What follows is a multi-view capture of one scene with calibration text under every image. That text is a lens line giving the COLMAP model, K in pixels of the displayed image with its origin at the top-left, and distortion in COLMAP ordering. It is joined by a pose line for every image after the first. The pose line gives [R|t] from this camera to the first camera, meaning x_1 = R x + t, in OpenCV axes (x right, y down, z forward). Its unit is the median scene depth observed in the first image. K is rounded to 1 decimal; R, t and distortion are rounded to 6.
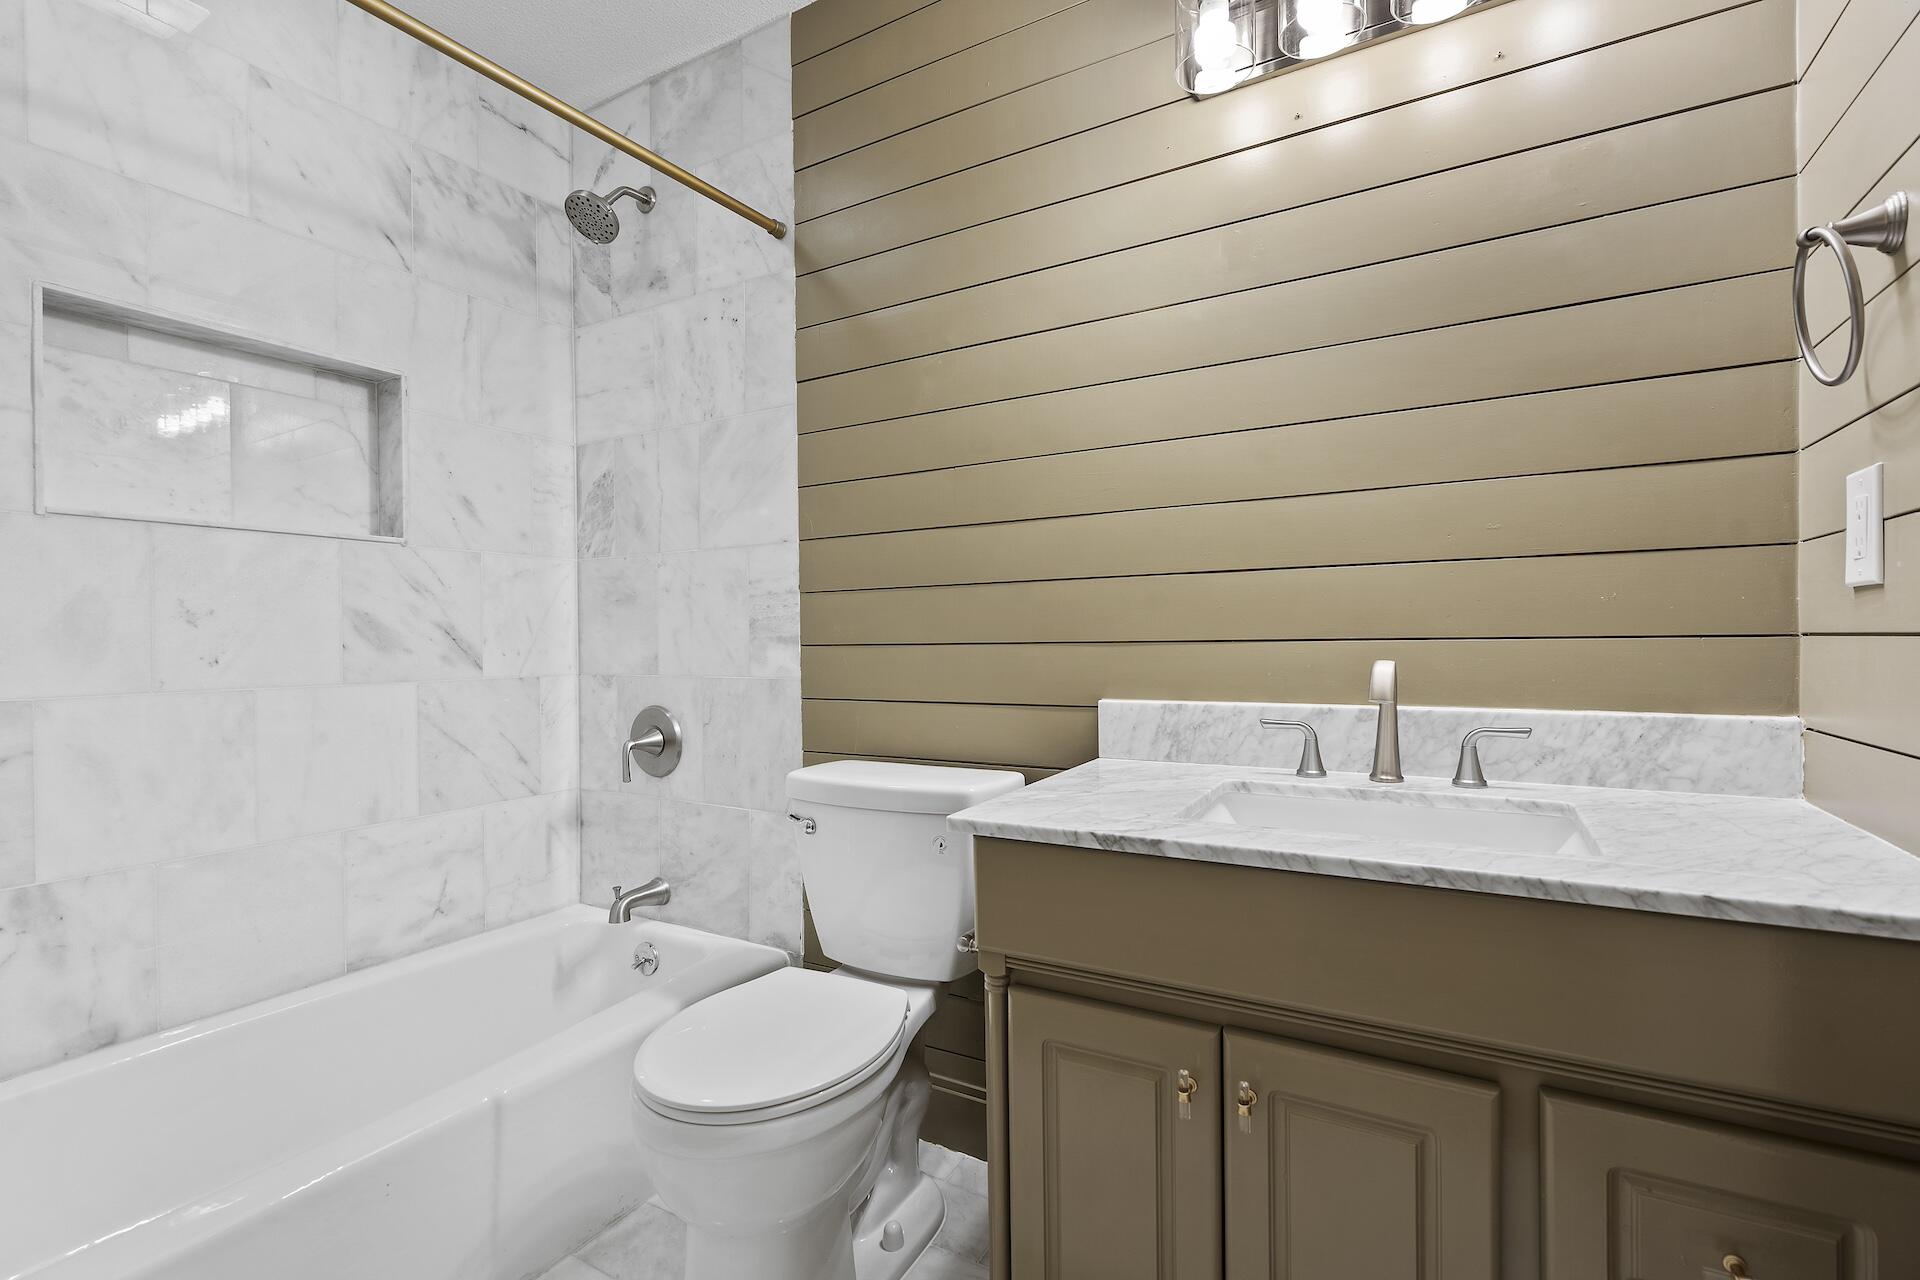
lens RADIAL K [[868.2, 0, 961.0], [0, 868.2, 643.6], [0, 0, 1]] dist [-0.007432, -0.001078]
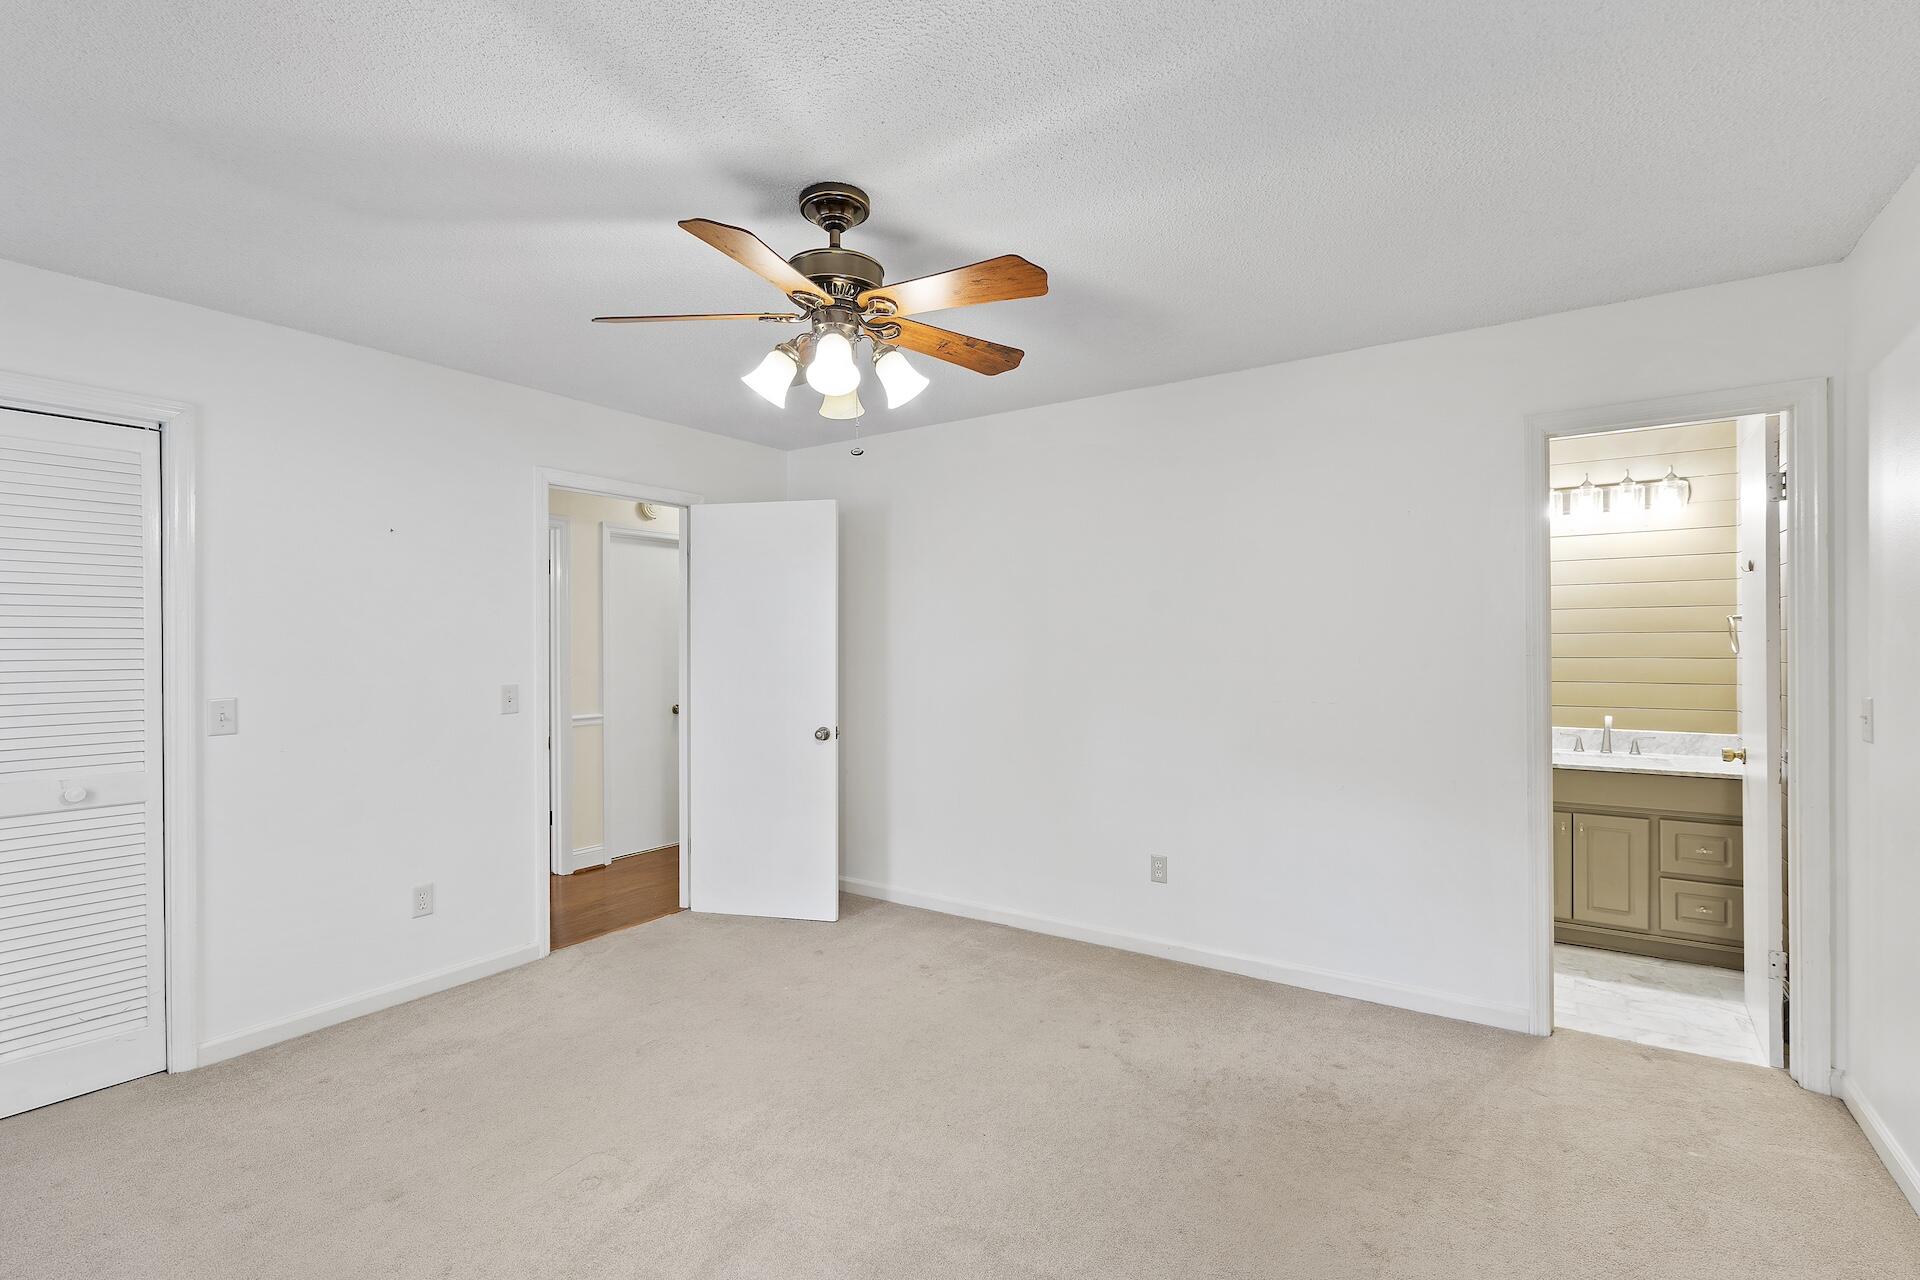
lens RADIAL K [[868.2, 0, 959.0], [0, 868.2, 641.4], [0, 0, 1]] dist [-0.007432, -0.001078]
pose [[0.996890, 0.007353, -0.078459, -1.763994], [-0.007768, 0.999957, -0.004994, -0.232558], [0.078419, 0.005588, 0.996905, -2.538699]]
